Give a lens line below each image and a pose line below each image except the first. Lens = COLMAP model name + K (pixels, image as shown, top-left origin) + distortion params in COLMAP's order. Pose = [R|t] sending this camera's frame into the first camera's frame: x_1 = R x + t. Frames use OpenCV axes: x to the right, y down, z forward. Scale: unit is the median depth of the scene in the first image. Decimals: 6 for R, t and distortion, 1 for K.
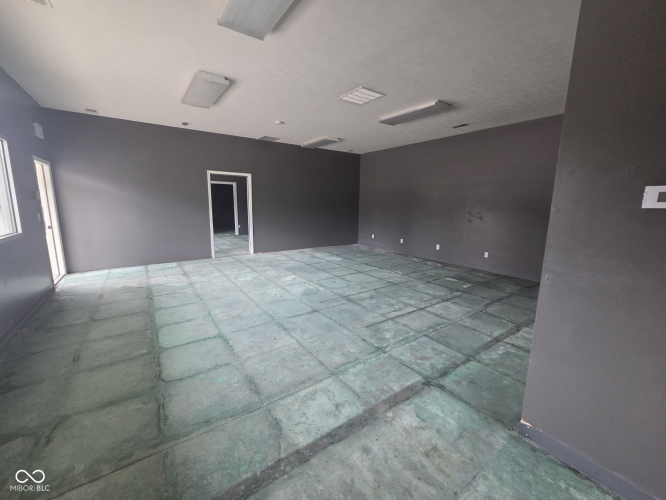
lens RADIAL K [[272.6, 0, 334.4], [0, 272.6, 247.3], [0, 0, 1]] dist [0.001877, -0.000180]
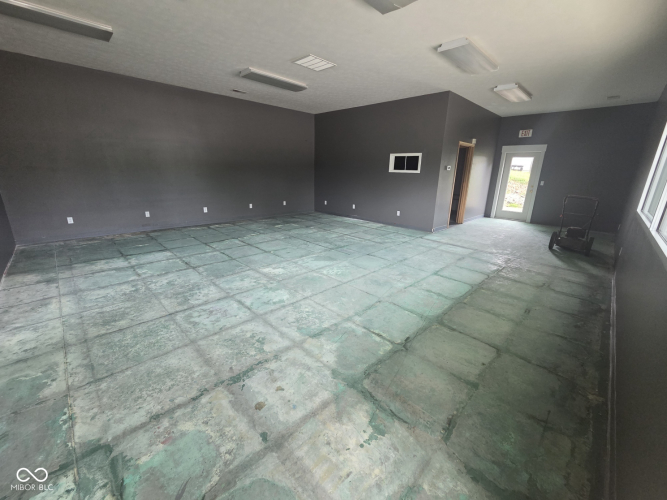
lens RADIAL K [[273.0, 0, 335.8], [0, 273.0, 251.1], [0, 0, 1]] dist [0.001877, -0.000180]
pose [[-0.174711, -0.301097, 0.937452, -1.137444], [0.131851, 0.936366, 0.325321, -0.204181], [-0.975752, 0.180441, -0.123894, 1.186351]]
